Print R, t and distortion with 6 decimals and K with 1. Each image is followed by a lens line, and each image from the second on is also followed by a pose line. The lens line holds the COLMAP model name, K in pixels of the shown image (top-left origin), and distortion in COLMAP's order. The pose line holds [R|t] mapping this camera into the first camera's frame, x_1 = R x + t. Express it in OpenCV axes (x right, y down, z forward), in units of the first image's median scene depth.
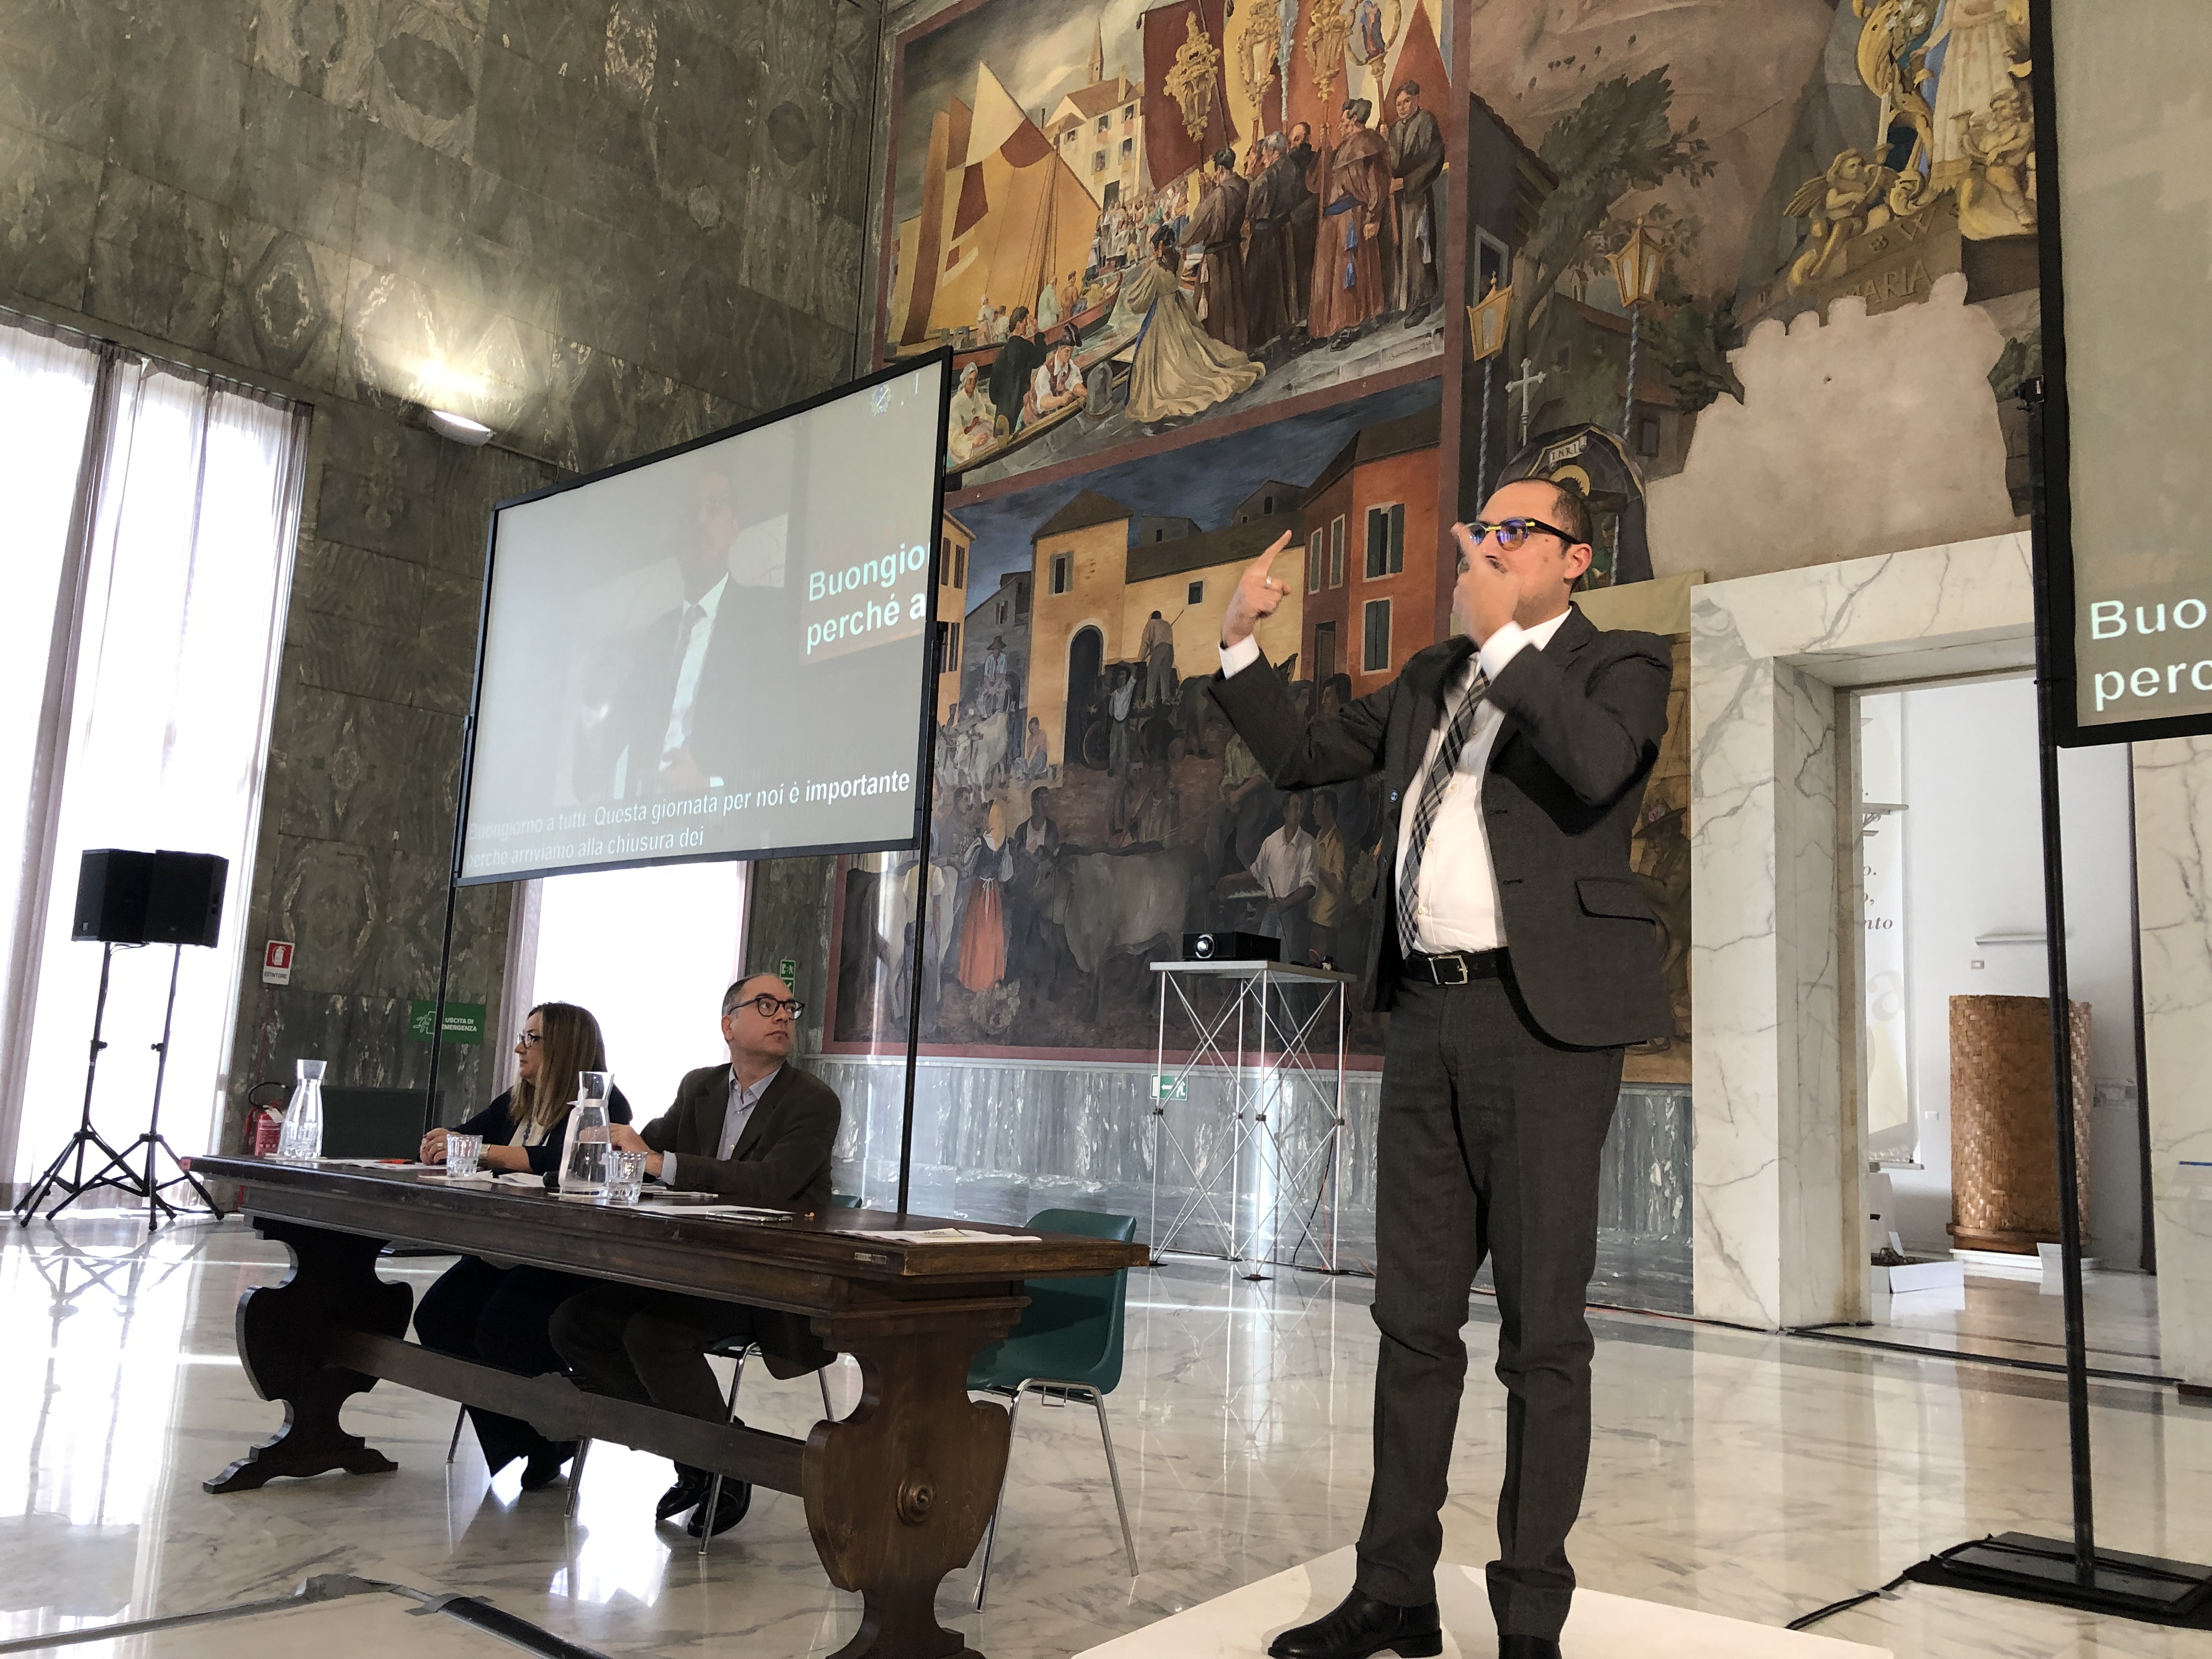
lens RADIAL K [[1807.3, 0, 1114.9], [0, 1807.3, 807.5], [0, 0, 1]] dist [0.028384, -0.017963]
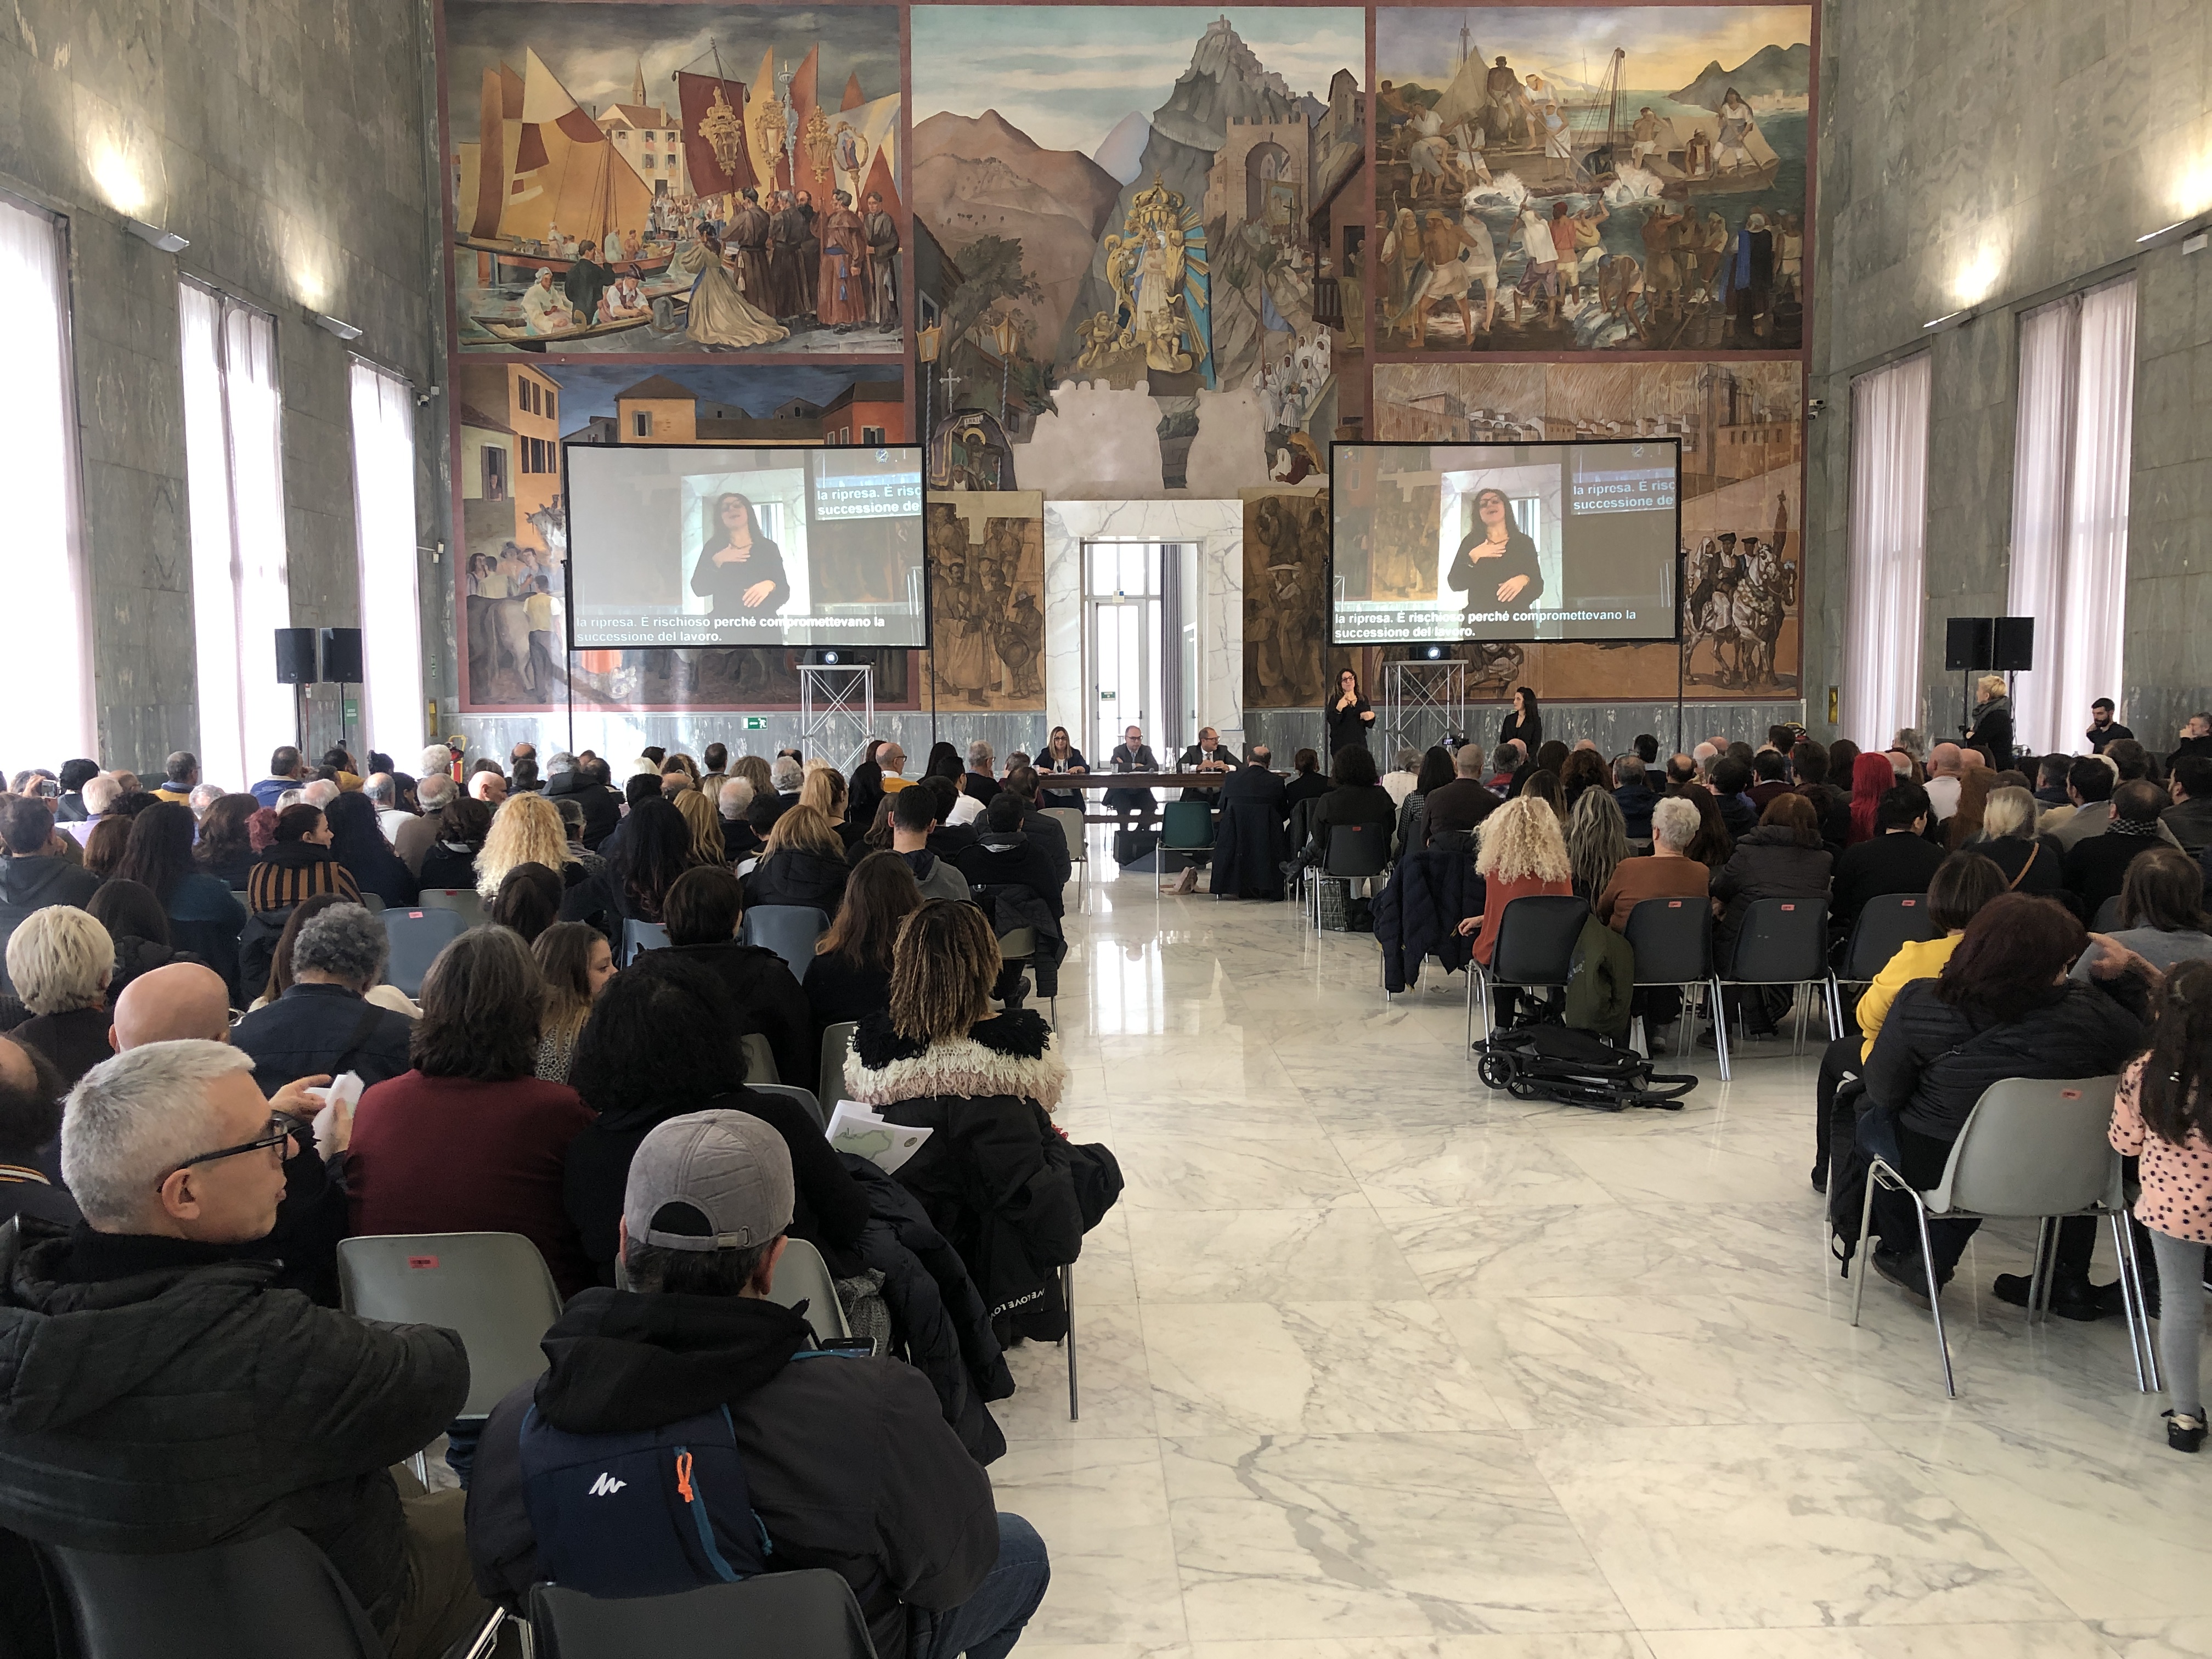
lens RADIAL K [[1807.3, 0, 1110.4], [0, 1807.3, 833.7], [0, 0, 1]] dist [0.028384, -0.017963]
pose [[0.714833, -0.112128, 0.690247, -1.085659], [-0.068941, 0.970953, 0.229124, -0.207165], [-0.695888, -0.211371, 0.686339, -0.638795]]
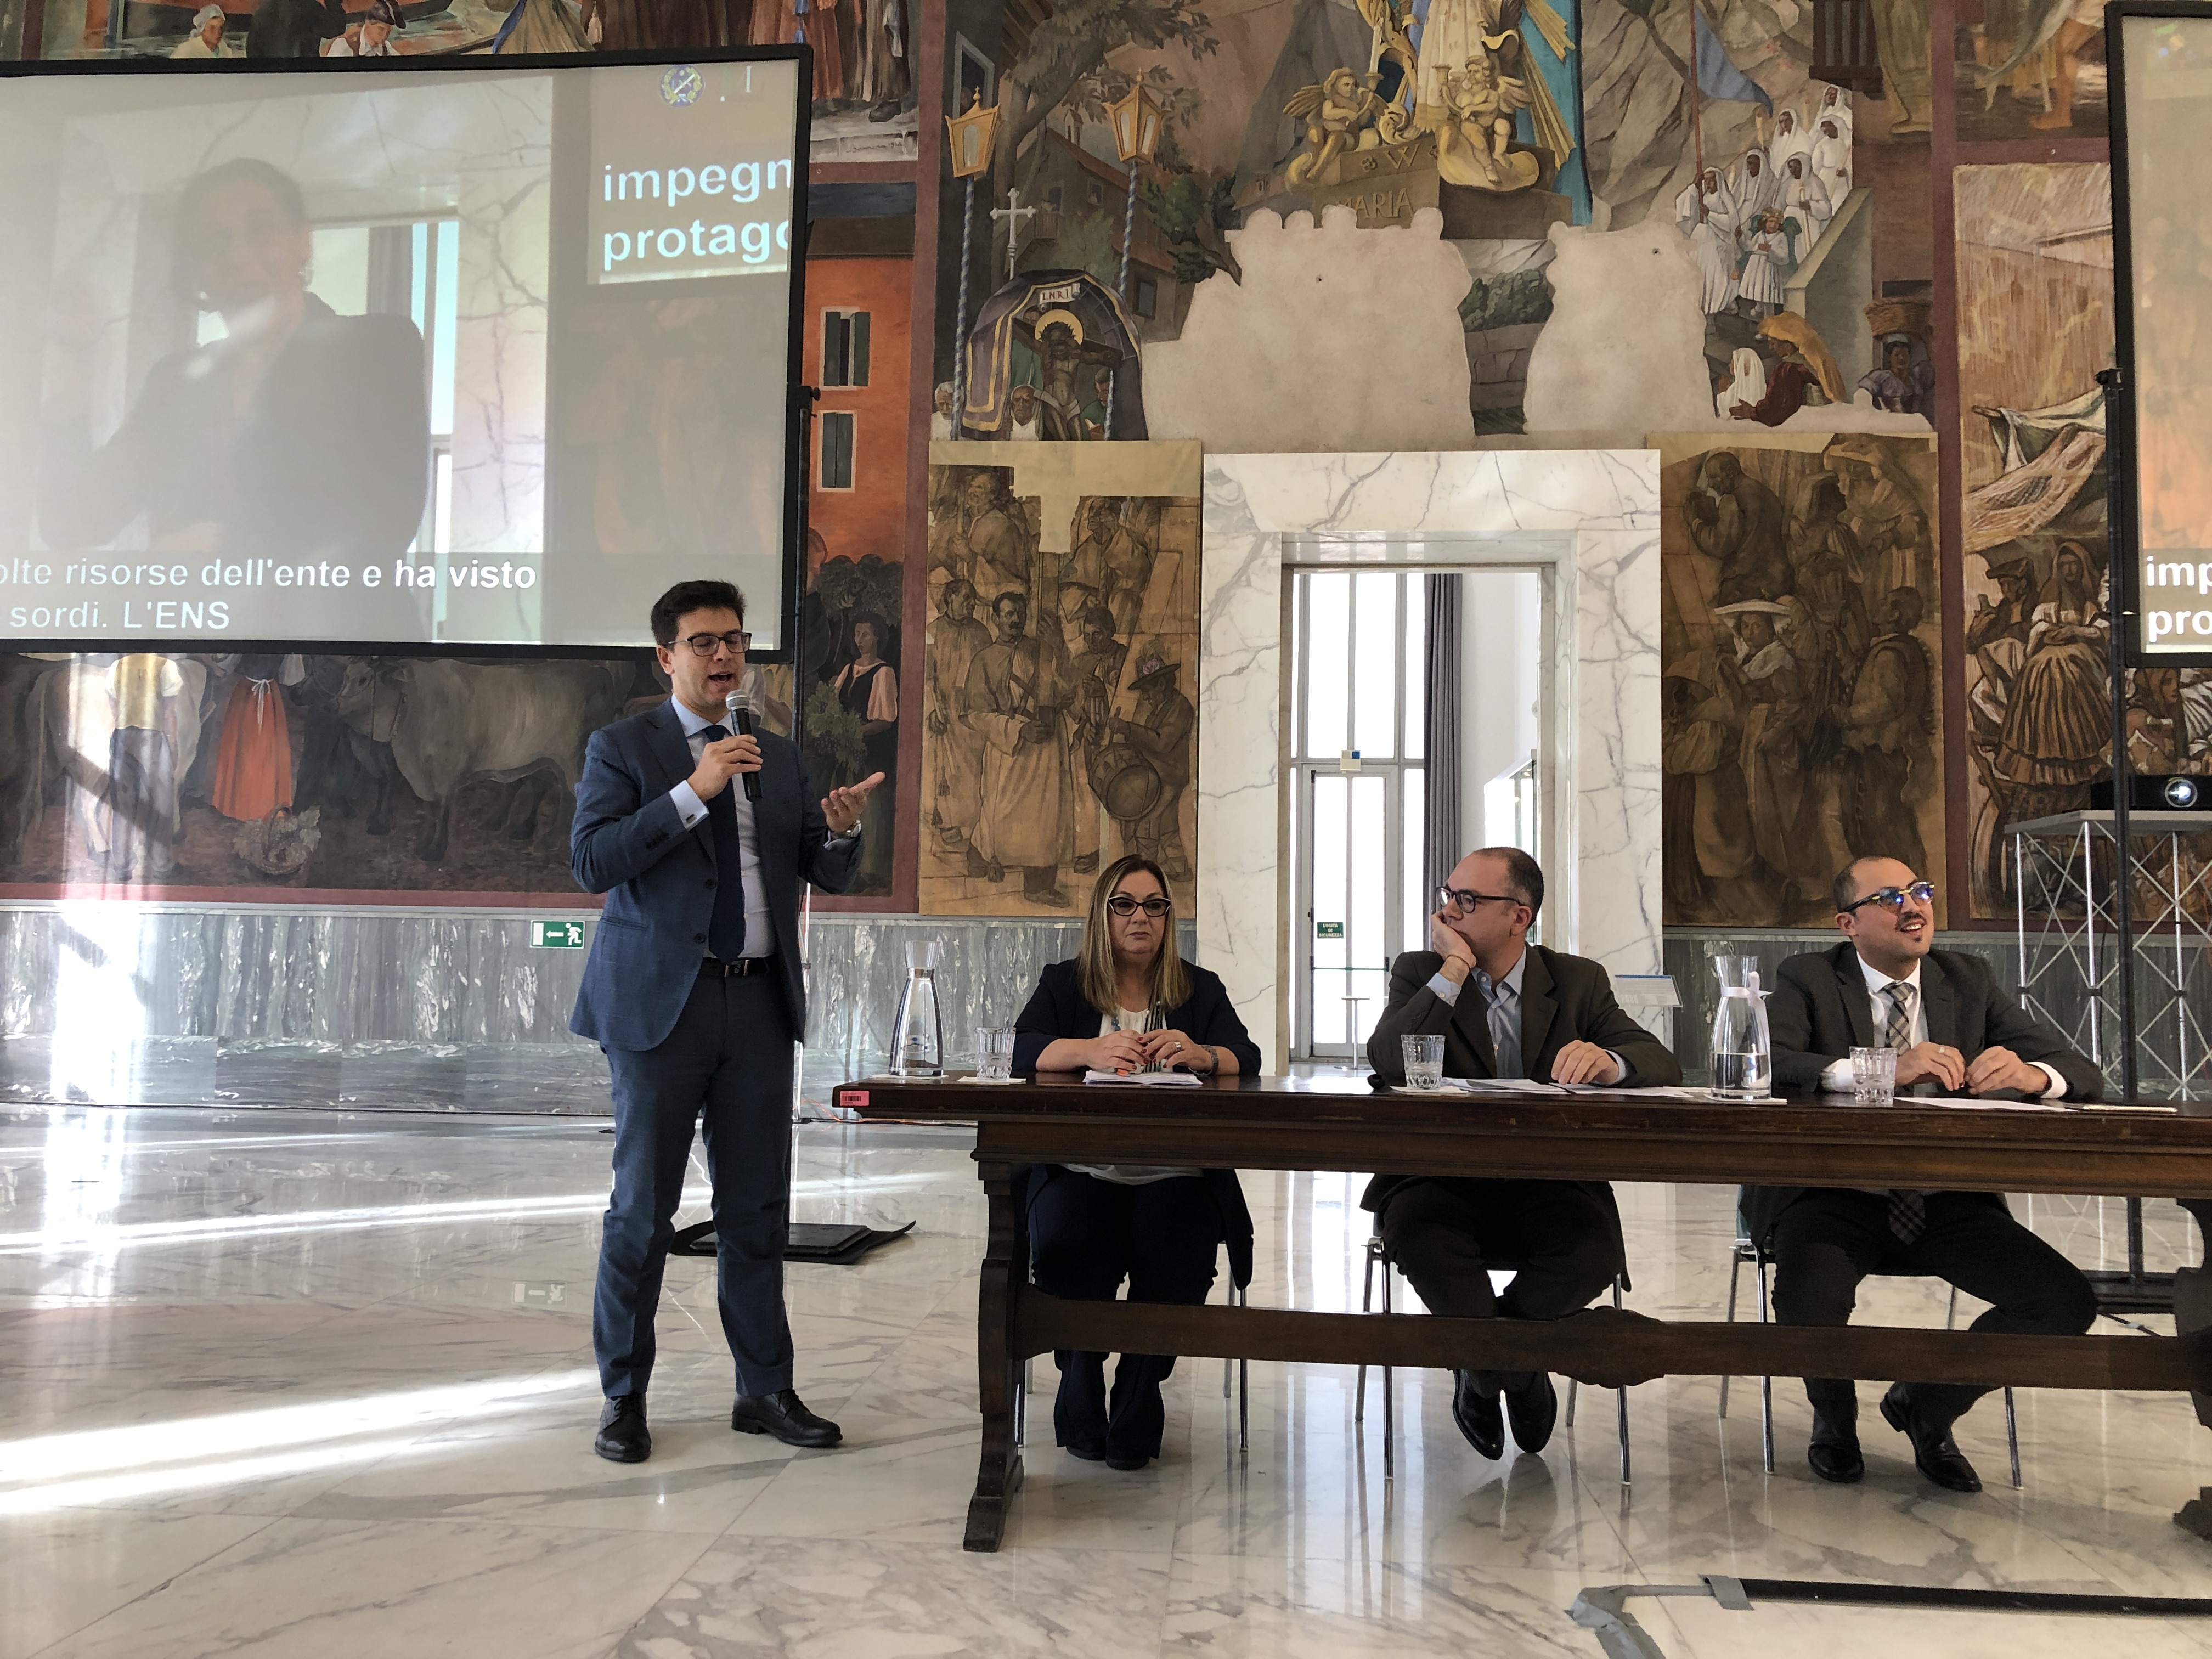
lens RADIAL K [[1807.3, 0, 1111.8], [0, 1807.3, 814.2], [0, 0, 1]] dist [0.028384, -0.017963]
pose [[0.789966, 0.017392, 0.612904, -0.310473], [-0.078183, 0.994295, 0.072555, 0.012509], [-0.608146, -0.105234, 0.786819, 0.154750]]
